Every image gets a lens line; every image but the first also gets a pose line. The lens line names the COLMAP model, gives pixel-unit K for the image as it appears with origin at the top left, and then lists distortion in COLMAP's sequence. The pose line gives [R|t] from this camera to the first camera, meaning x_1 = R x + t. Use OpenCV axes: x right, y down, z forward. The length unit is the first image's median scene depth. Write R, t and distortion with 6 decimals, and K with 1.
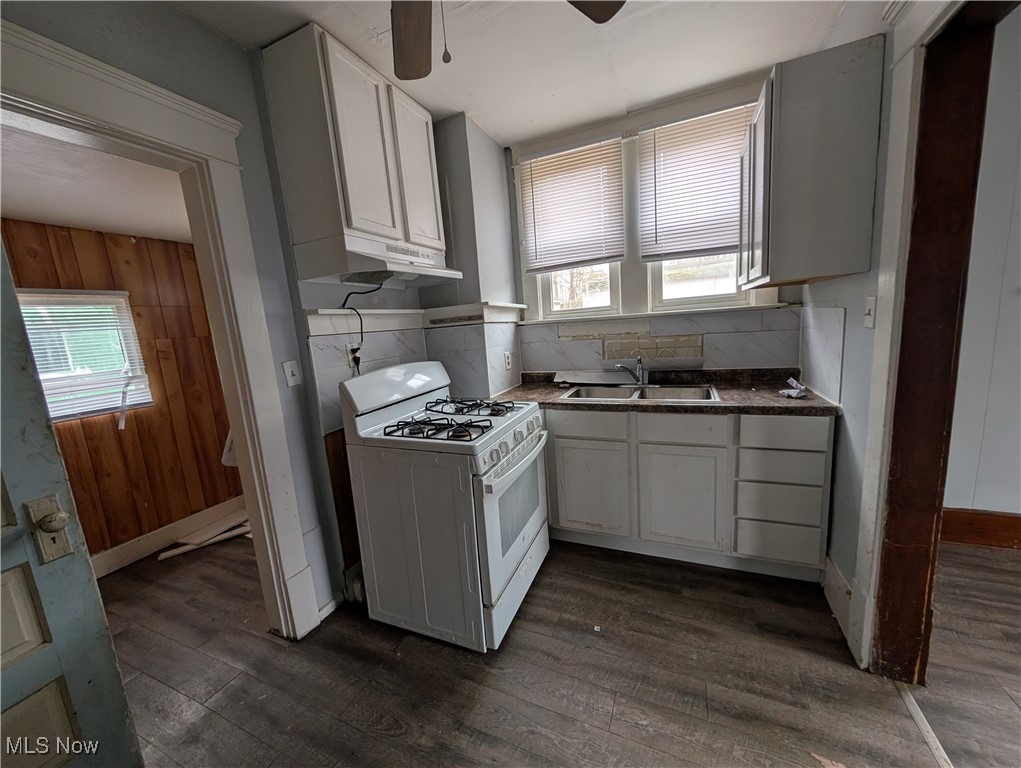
lens RADIAL K [[385.5, 0, 512.1], [0, 385.5, 387.4], [0, 0, 1]] dist [0.000630, 0.000269]
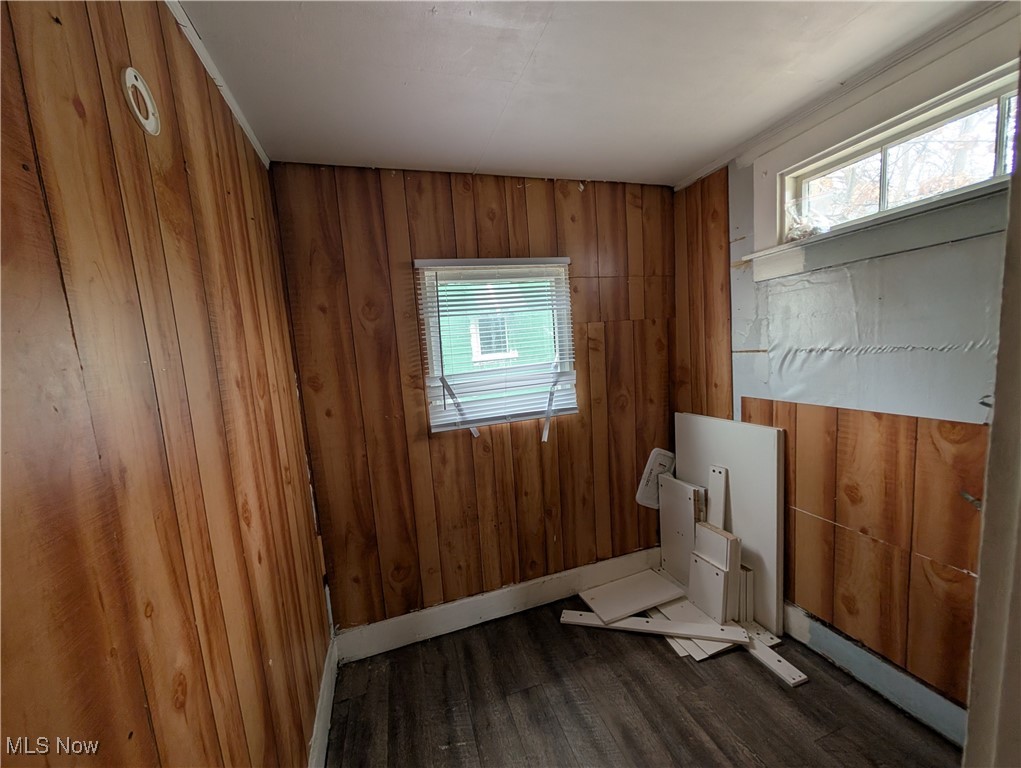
lens RADIAL K [[384.4, 0, 508.8], [0, 384.4, 388.8], [0, 0, 1]] dist [-0.001200, 0.000214]
pose [[0.659245, 0.119871, -0.742312, -0.492885], [-0.096910, 0.992523, 0.074210, -0.042547], [0.745657, 0.023015, 0.665932, 0.427068]]
